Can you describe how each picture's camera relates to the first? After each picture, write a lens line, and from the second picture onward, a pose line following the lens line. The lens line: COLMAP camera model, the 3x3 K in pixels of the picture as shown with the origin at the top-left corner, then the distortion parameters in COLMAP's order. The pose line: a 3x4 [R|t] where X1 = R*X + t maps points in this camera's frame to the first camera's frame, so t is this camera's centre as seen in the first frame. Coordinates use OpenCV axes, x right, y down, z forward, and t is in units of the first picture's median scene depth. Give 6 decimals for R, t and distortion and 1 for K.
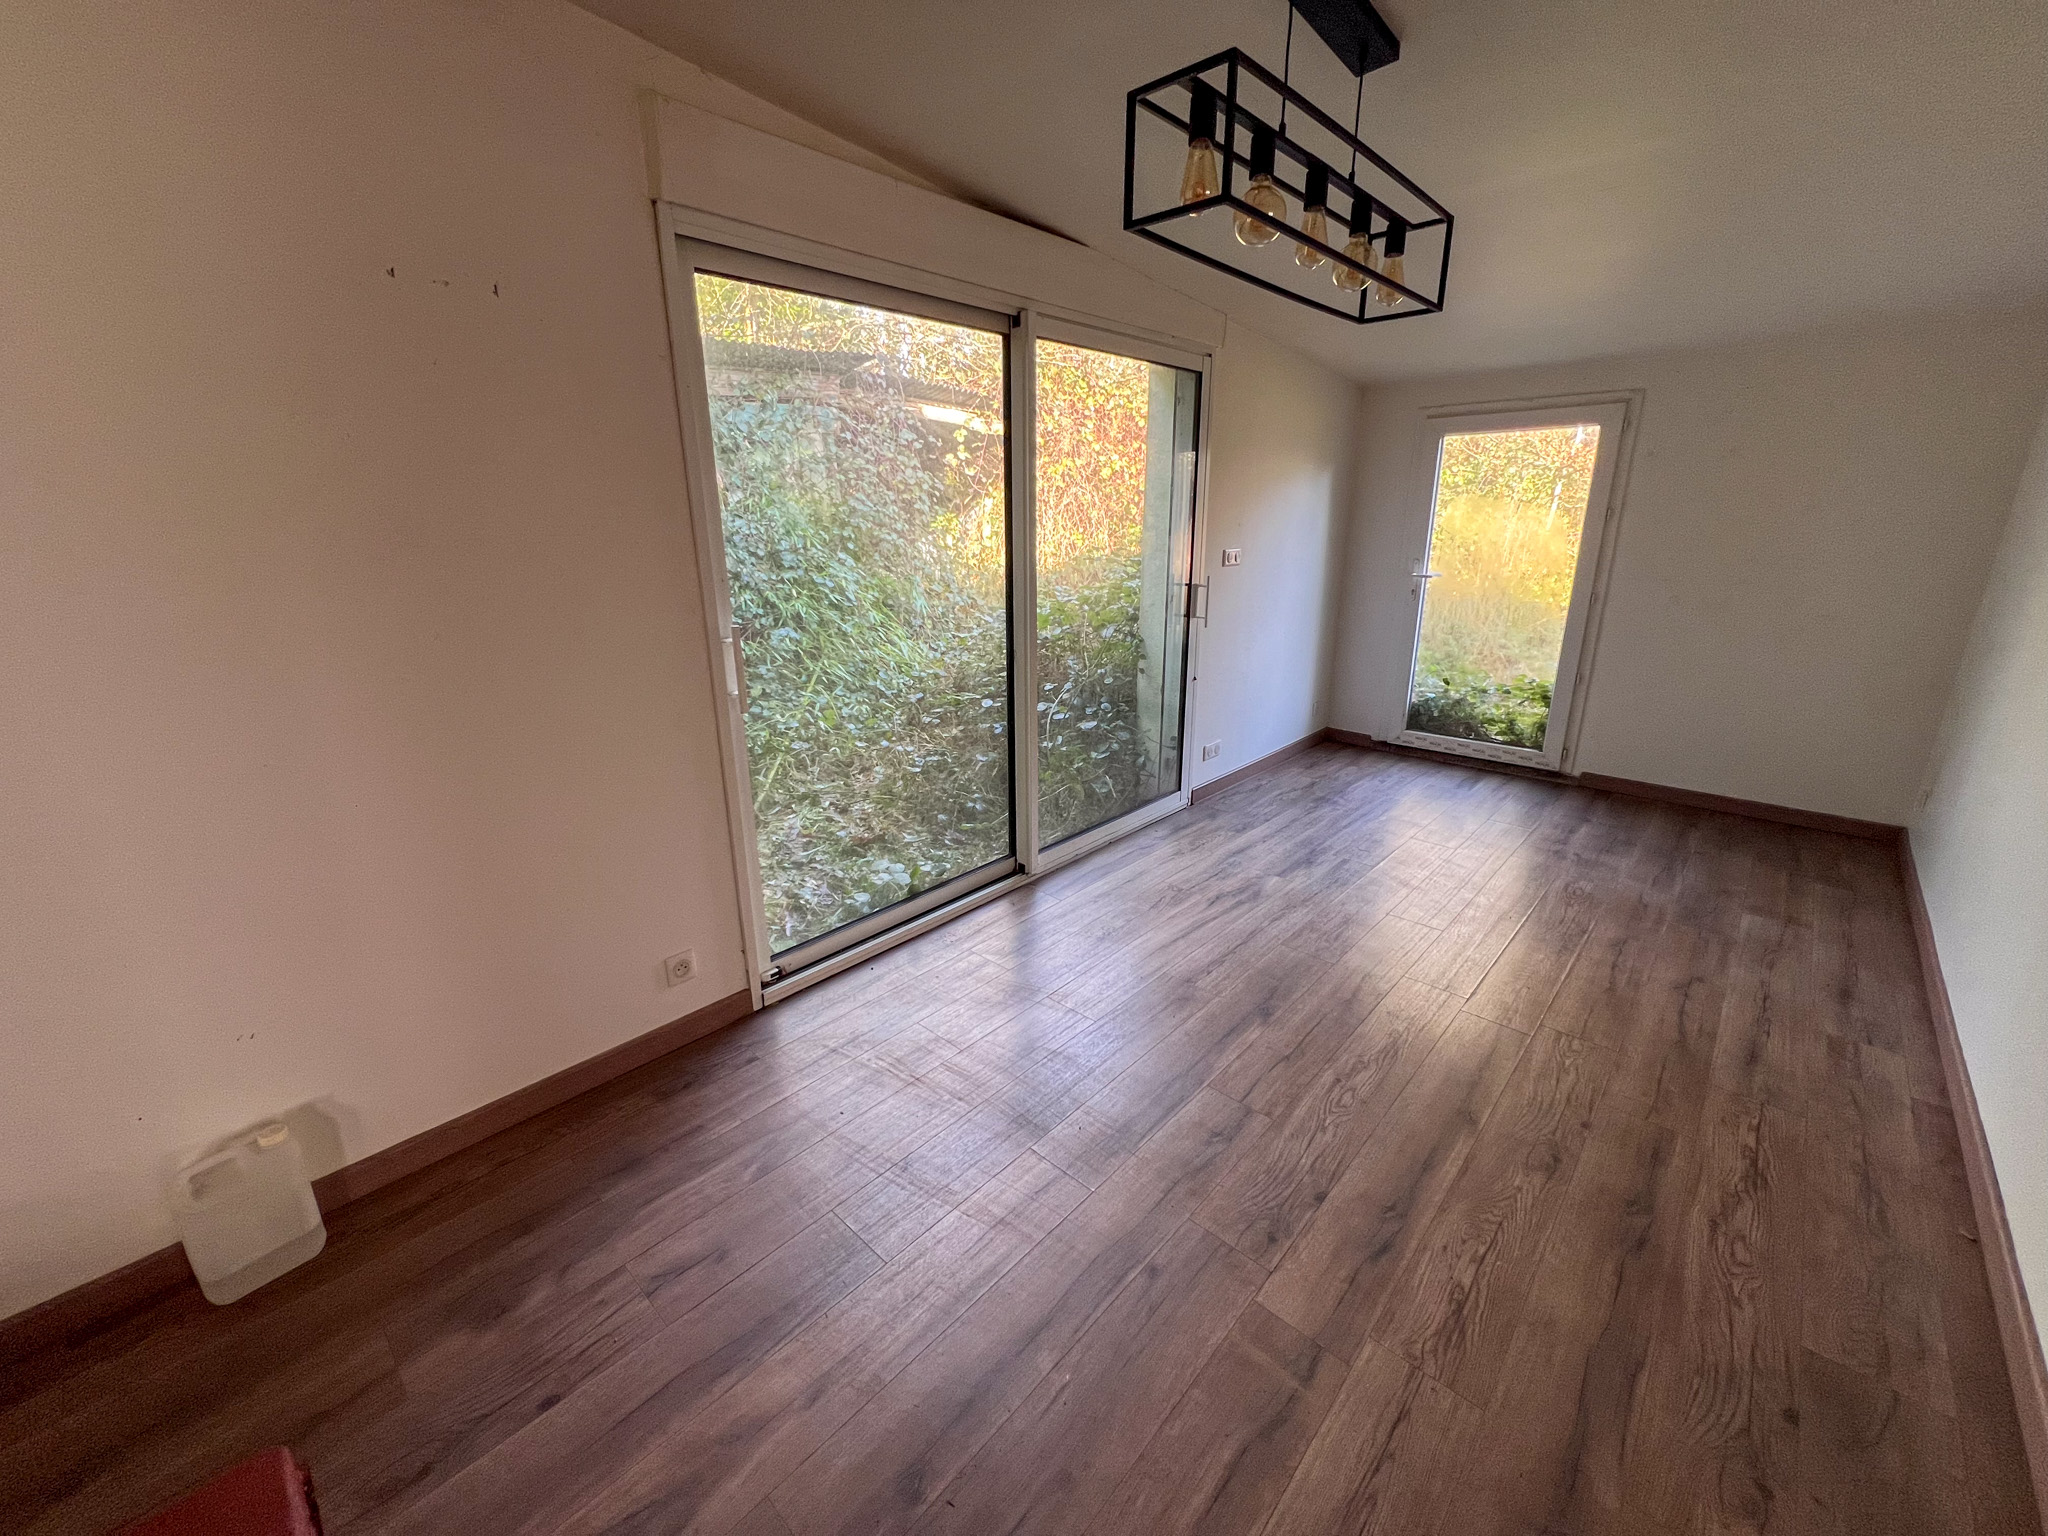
lens RADIAL K [[826.0, 0, 1025.2], [0, 826.0, 766.6], [0, 0, 1]] dist [-0.000861, 0.000116]
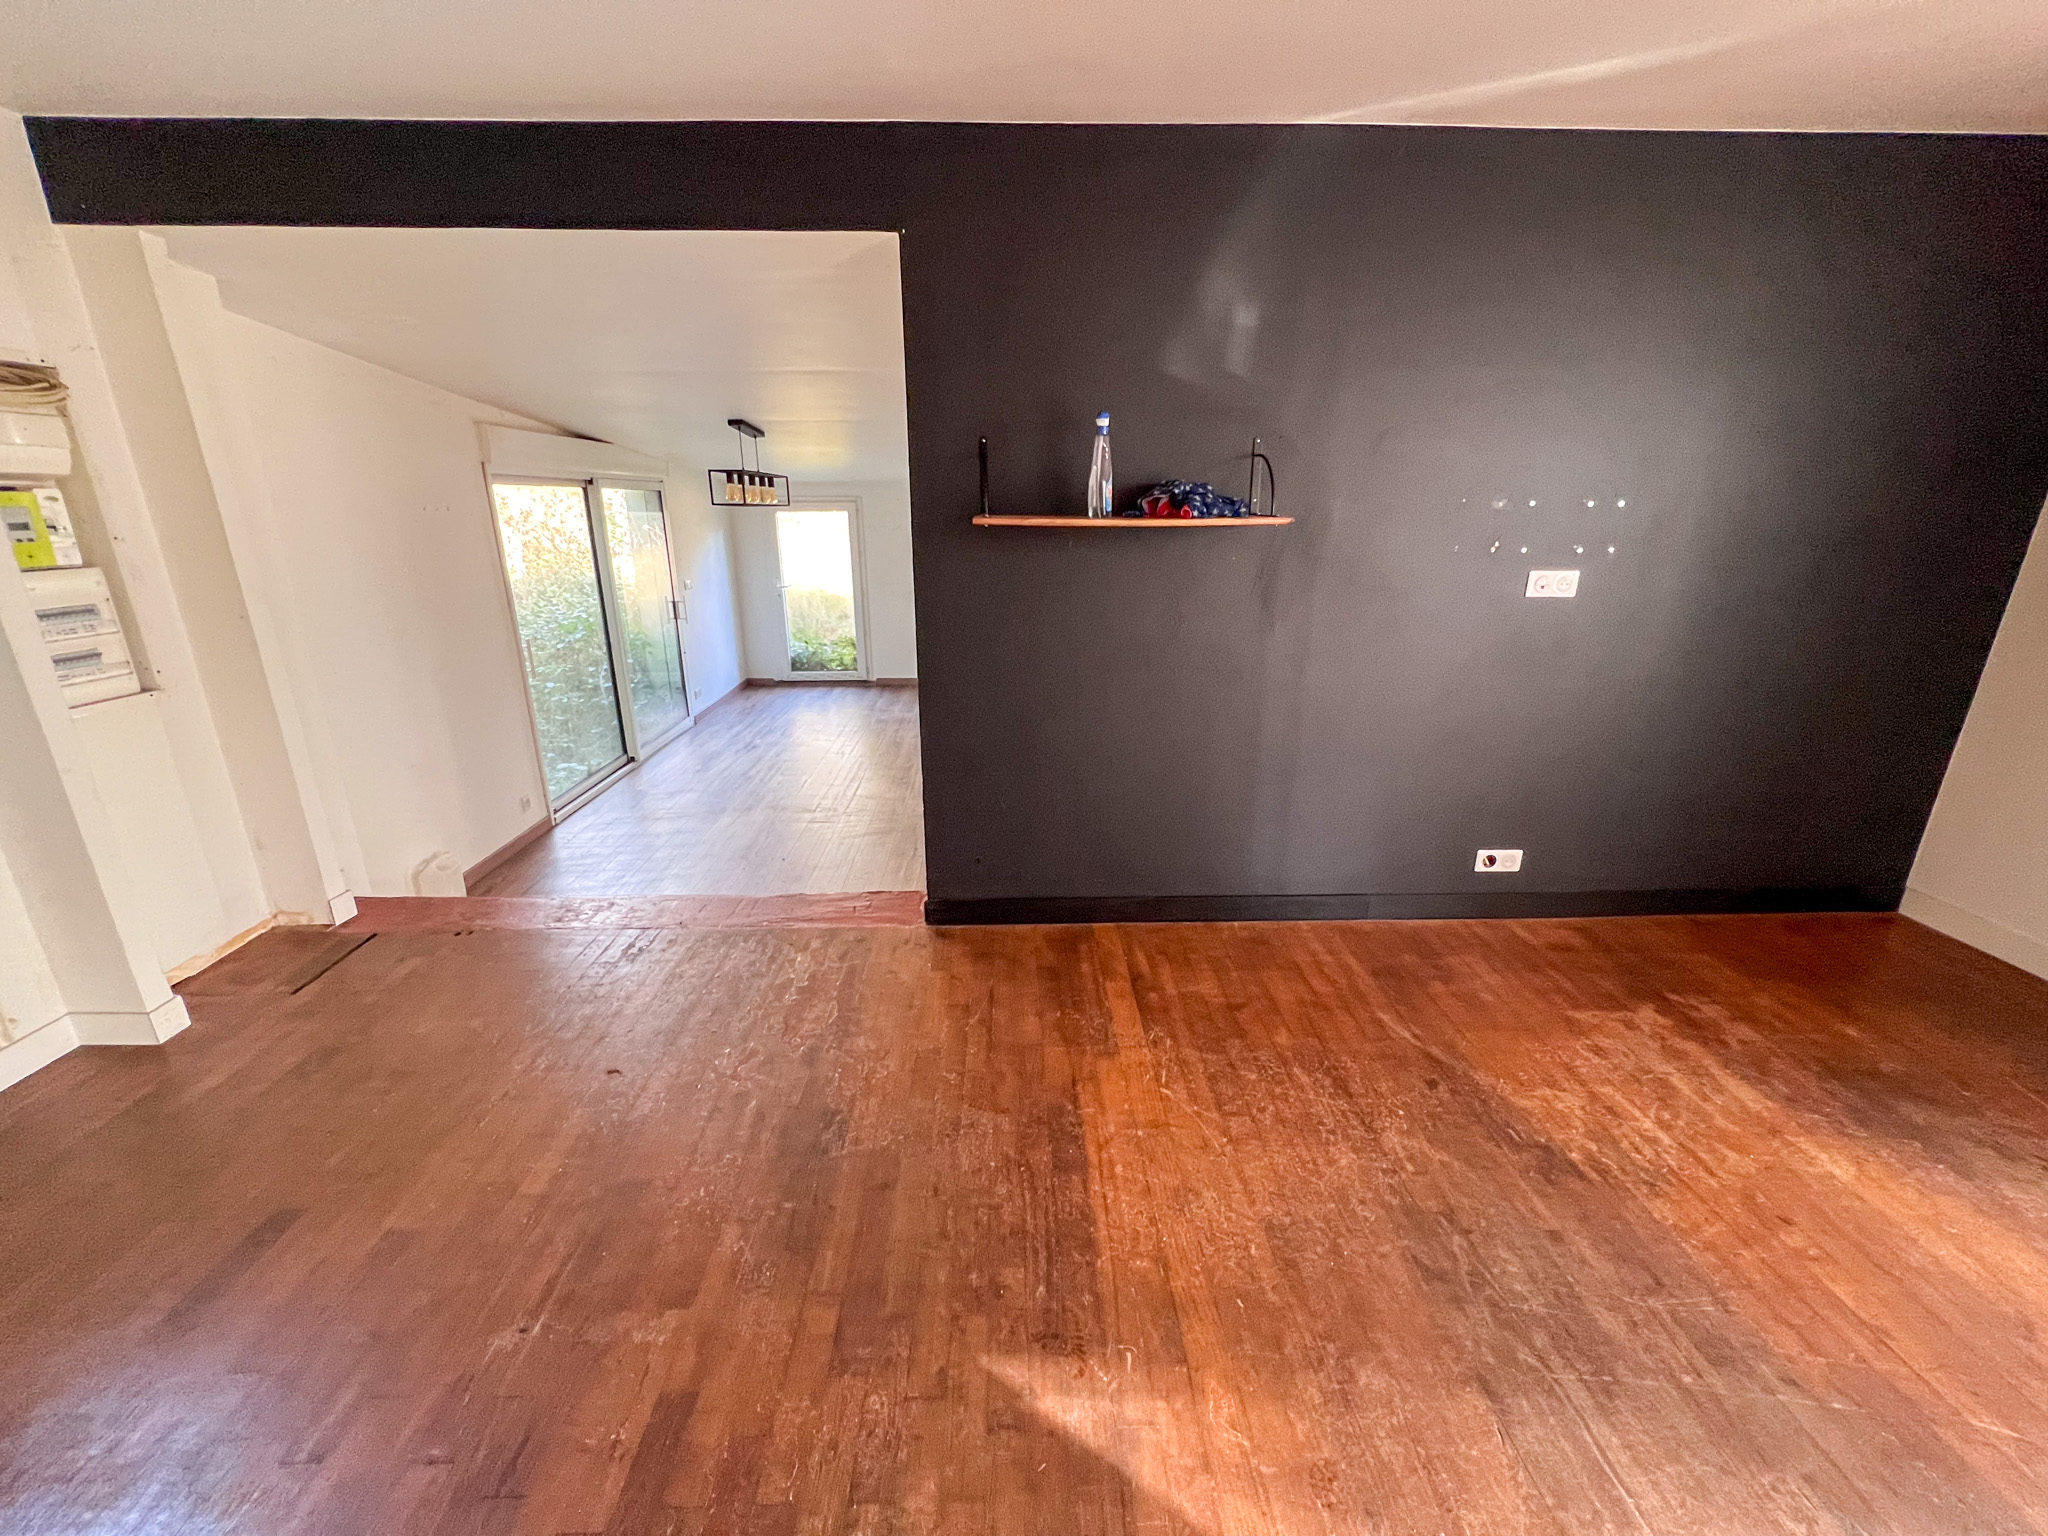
lens RADIAL K [[826.0, 0, 1021.6], [0, 826.0, 767.1], [0, 0, 1]] dist [-0.000861, 0.000116]
pose [[0.721913, -0.203927, 0.661252, -0.540645], [0.198330, 0.976476, 0.084616, 0.139693], [-0.662953, 0.070061, 0.745376, -0.872858]]
